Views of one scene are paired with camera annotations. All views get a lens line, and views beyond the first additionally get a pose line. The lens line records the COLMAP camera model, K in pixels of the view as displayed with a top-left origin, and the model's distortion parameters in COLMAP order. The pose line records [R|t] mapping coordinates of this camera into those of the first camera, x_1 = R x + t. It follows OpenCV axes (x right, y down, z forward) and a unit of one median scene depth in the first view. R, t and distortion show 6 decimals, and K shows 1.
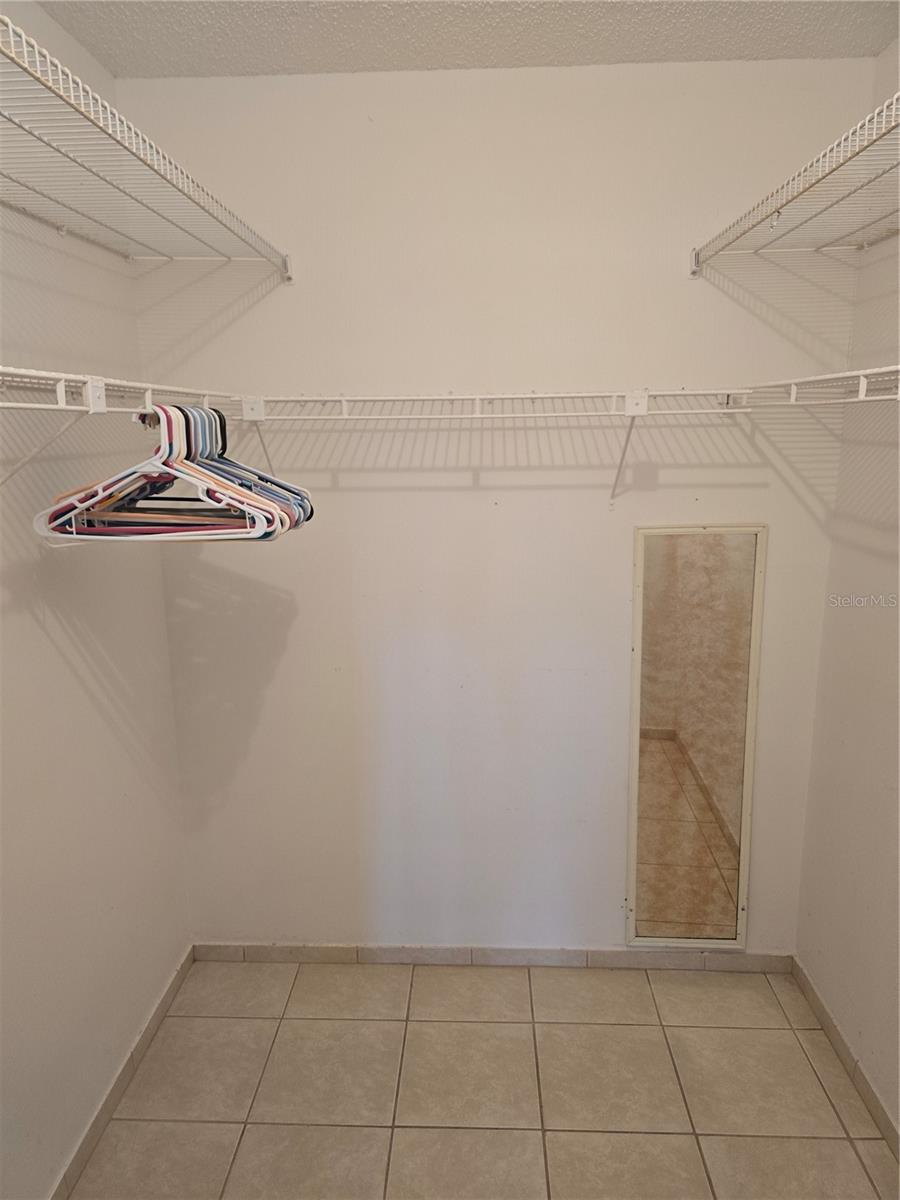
lens RADIAL K [[802.1, 0, 450.6], [0, 802.1, 594.6], [0, 0, 1]] dist [0.061554, -0.059918]
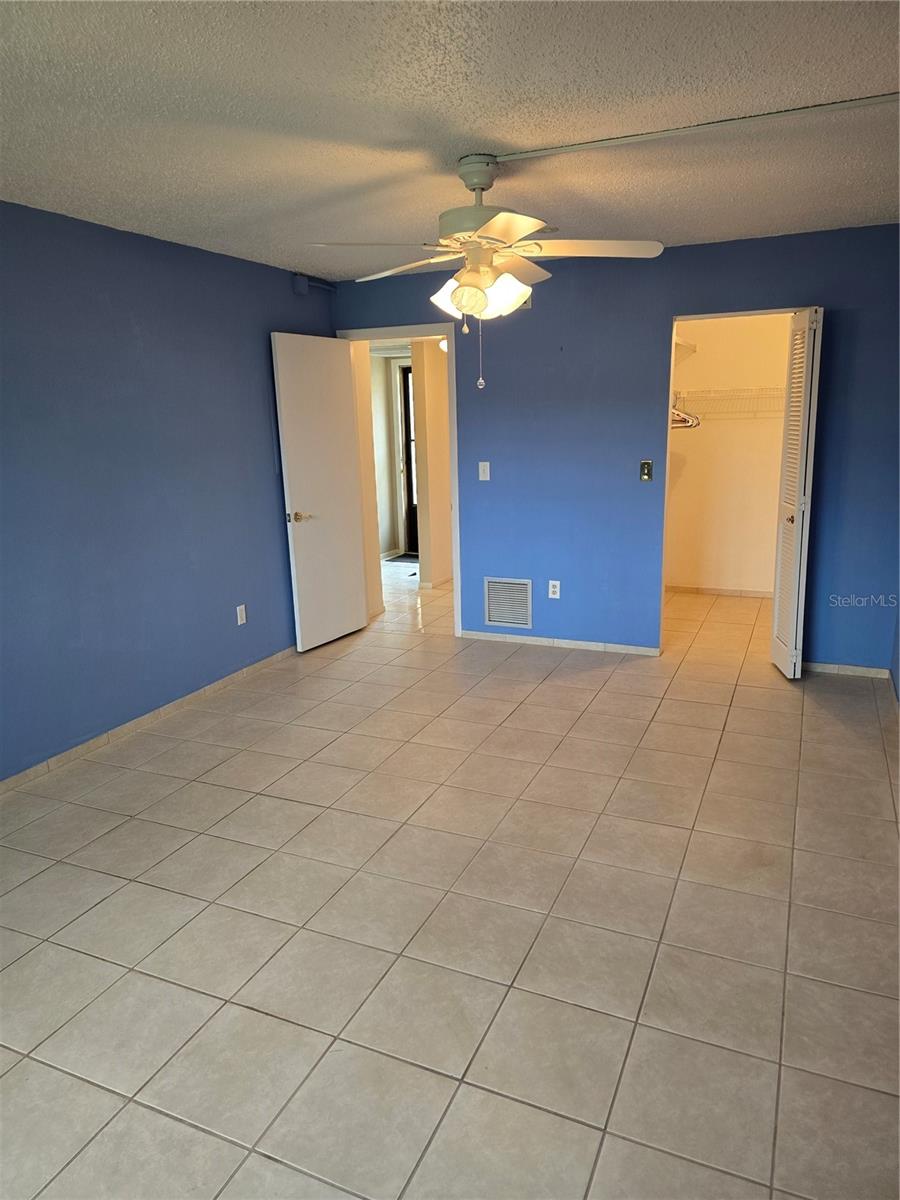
lens RADIAL K [[802.1, 0, 450.6], [0, 802.1, 594.6], [0, 0, 1]] dist [0.061554, -0.059918]
pose [[0.944032, 0.064629, -0.323461, -0.017623], [-0.068463, 0.997654, -0.000476, 0.525328], [0.322671, 0.022594, 0.946241, -1.932335]]
